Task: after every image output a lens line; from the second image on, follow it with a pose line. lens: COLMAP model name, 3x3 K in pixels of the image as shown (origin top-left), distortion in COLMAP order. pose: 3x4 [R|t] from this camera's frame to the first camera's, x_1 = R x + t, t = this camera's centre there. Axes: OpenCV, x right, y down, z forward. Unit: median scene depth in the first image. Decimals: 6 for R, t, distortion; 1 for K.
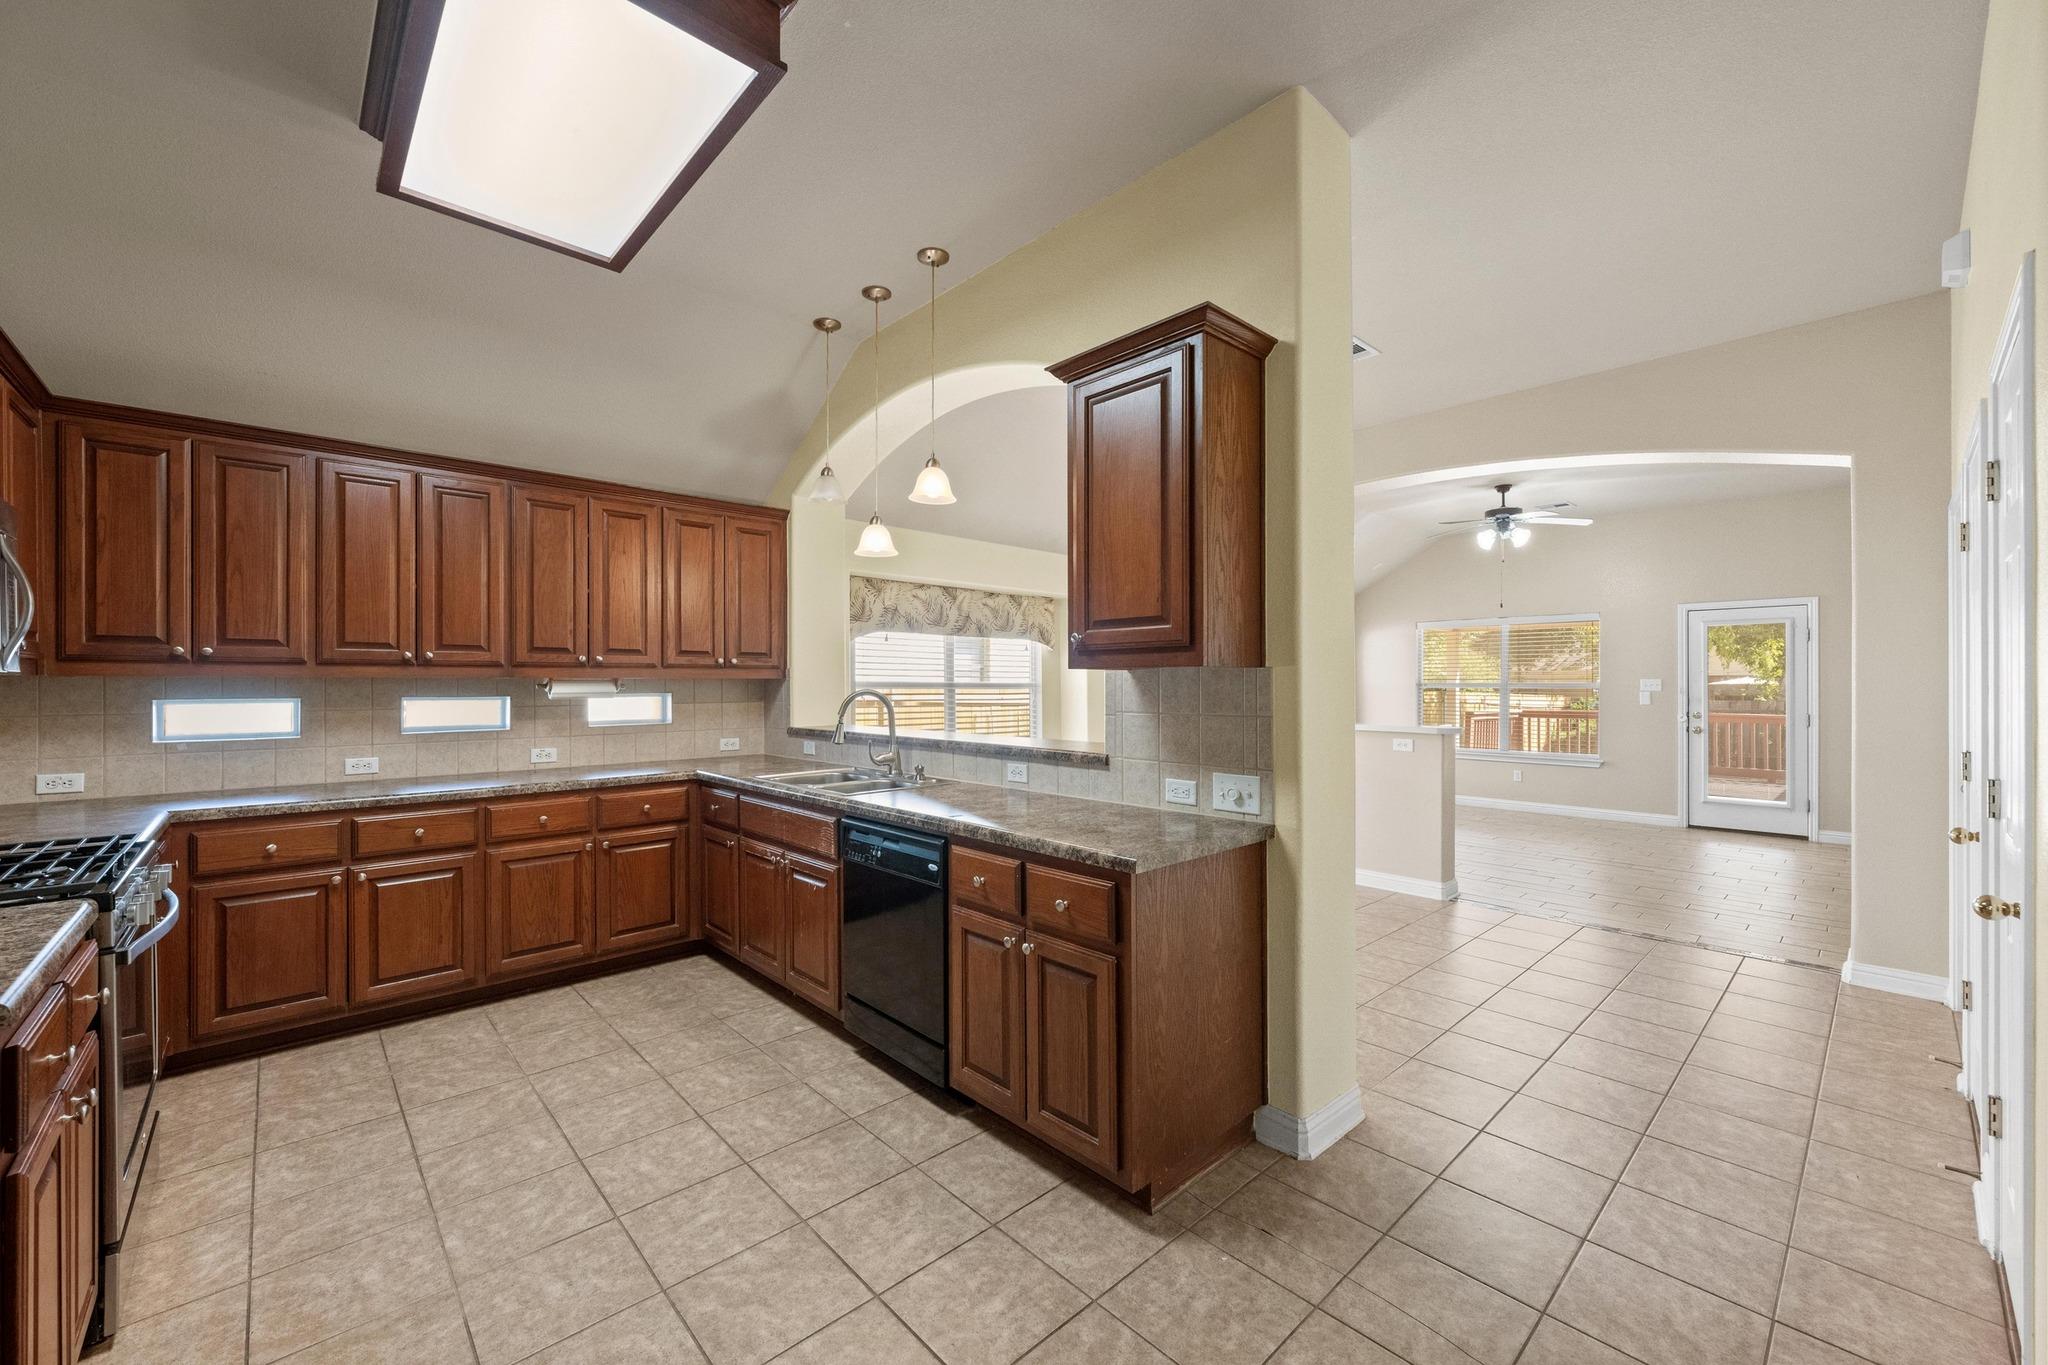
lens RADIAL K [[805.6, 0, 1023.7], [0, 805.6, 685.4], [0, 0, 1]] dist [-0.001134, -0.000031]
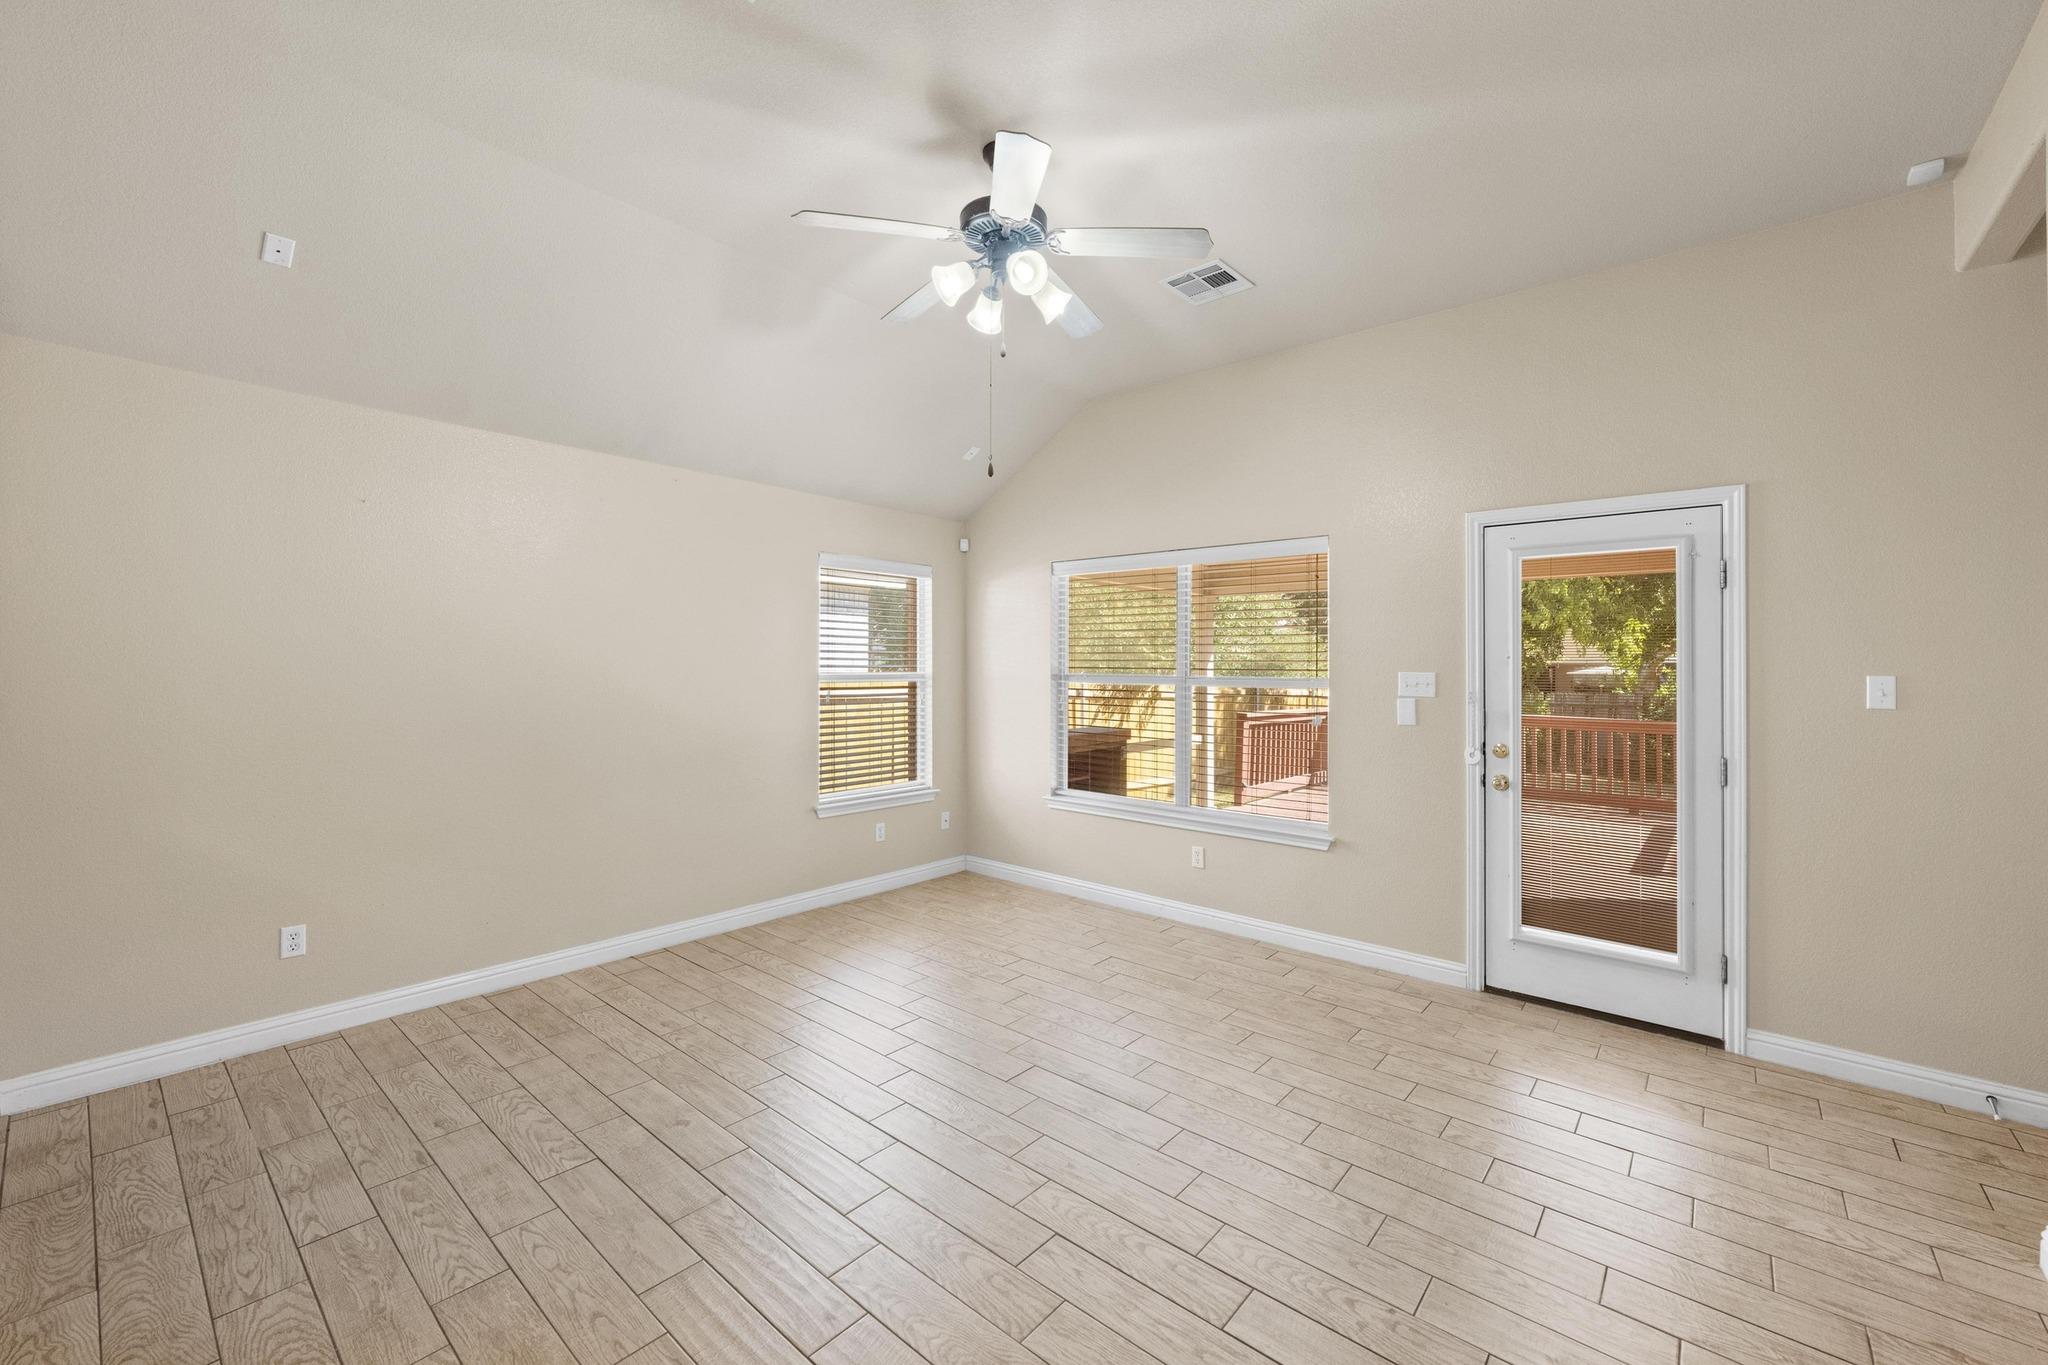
lens RADIAL K [[819.9, 0, 1040.4], [0, 819.9, 661.4], [0, 0, 1]] dist [-0.001556, -0.000136]
pose [[0.991840, 0.009125, 0.127164, 1.057419], [-0.007973, 0.999922, -0.009563, -0.015941], [-0.127241, 0.008471, 0.991836, 1.164314]]
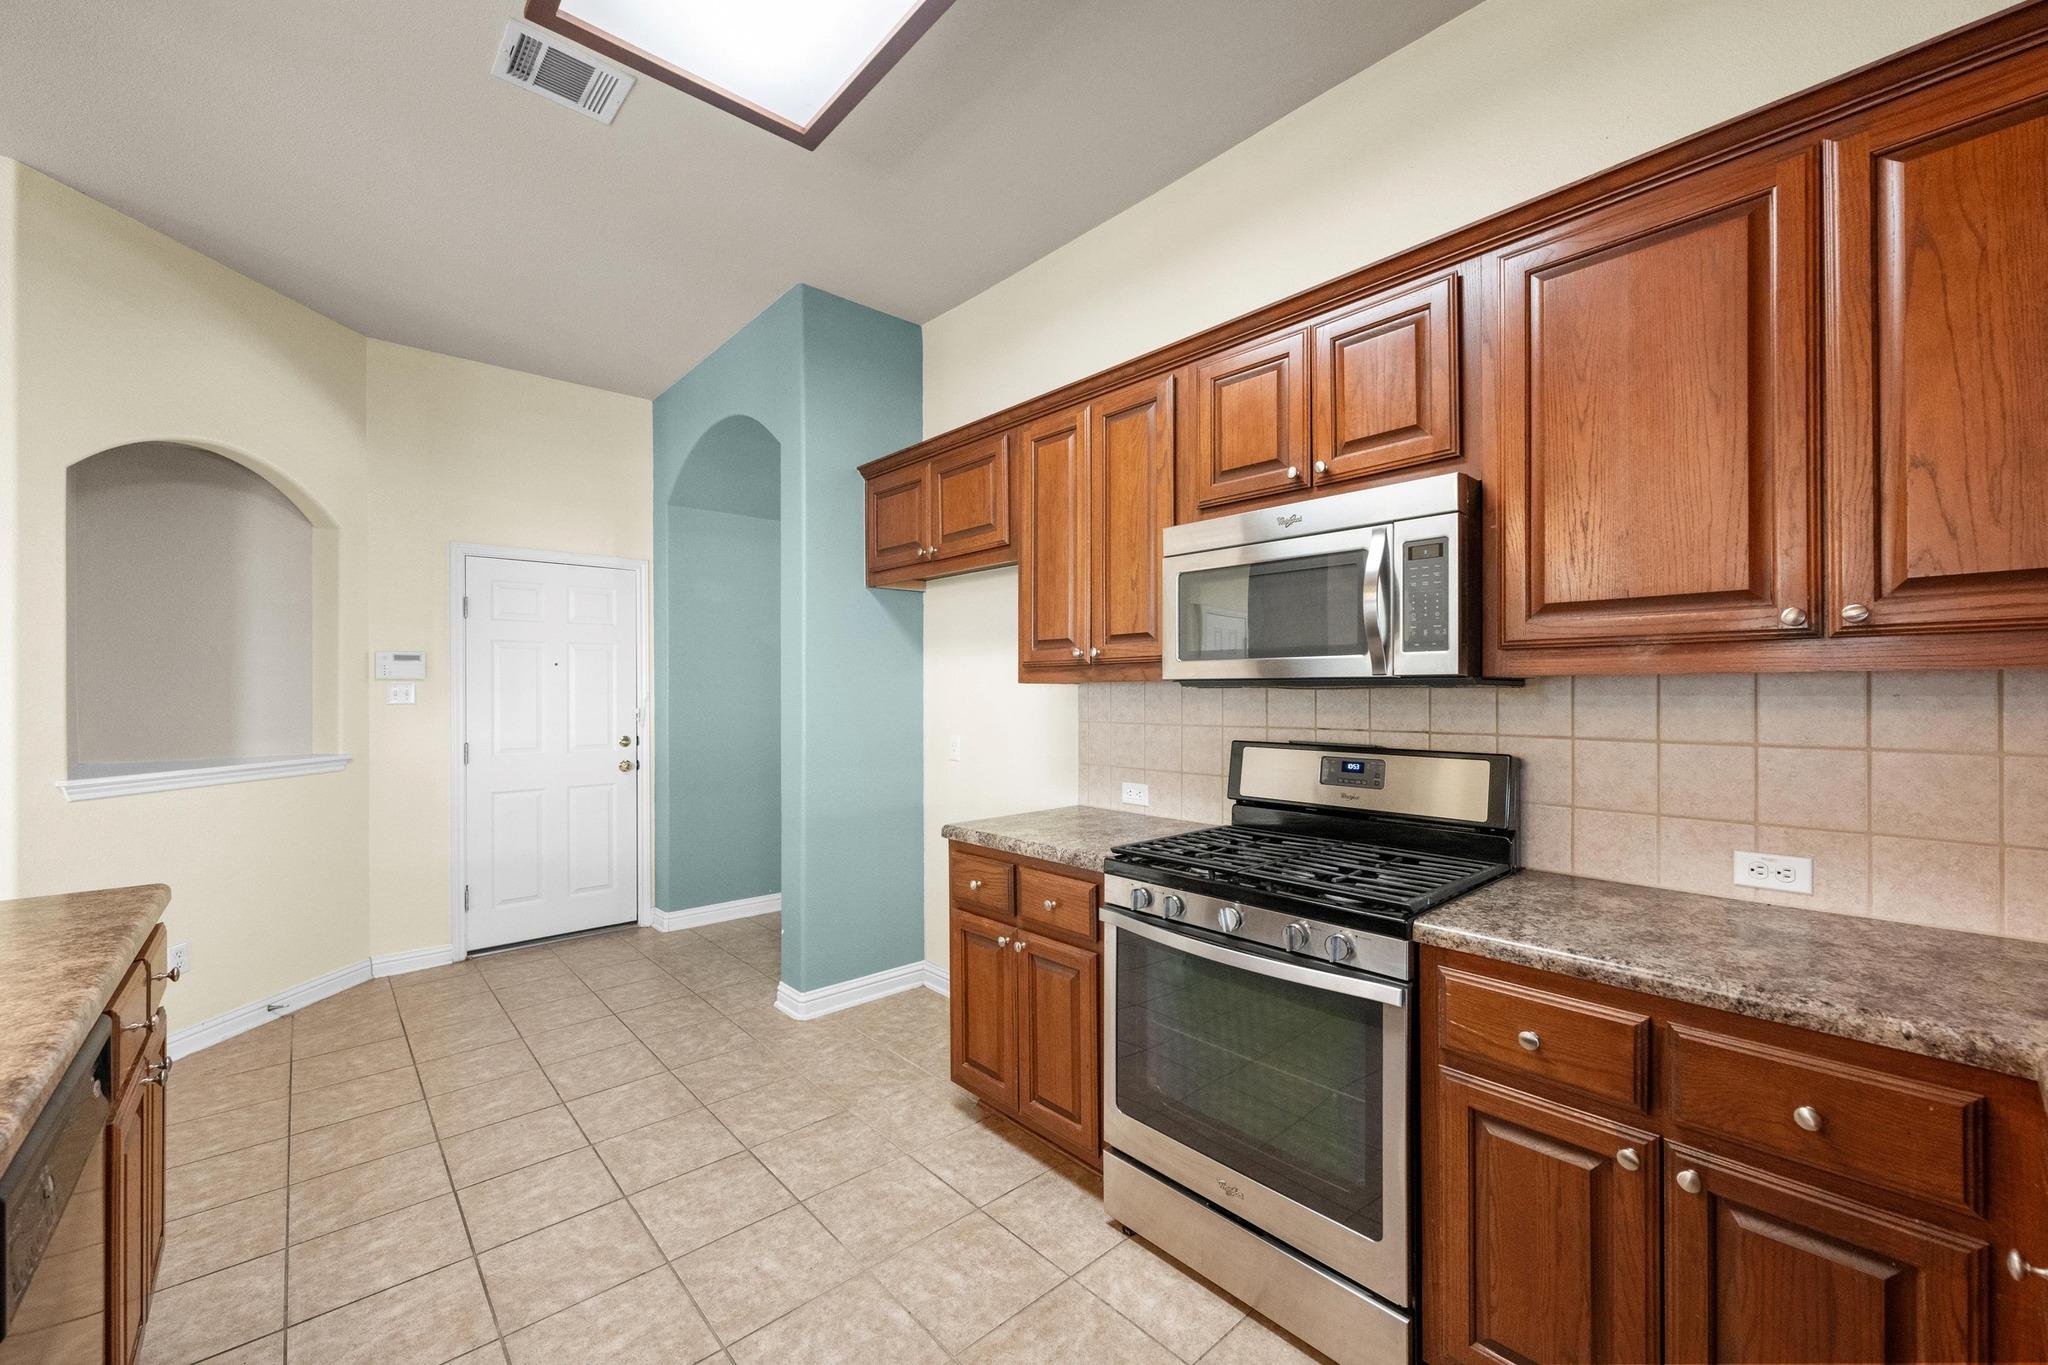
lens RADIAL K [[809.5, 0, 1020.4], [0, 809.5, 687.5], [0, 0, 1]] dist [0.000254, -0.000100]
pose [[-0.999820, 0.005642, 0.018099, -0.456935], [0.005629, 0.999984, -0.000761, -0.004621], [-0.018103, -0.000659, -0.999836, 1.005880]]
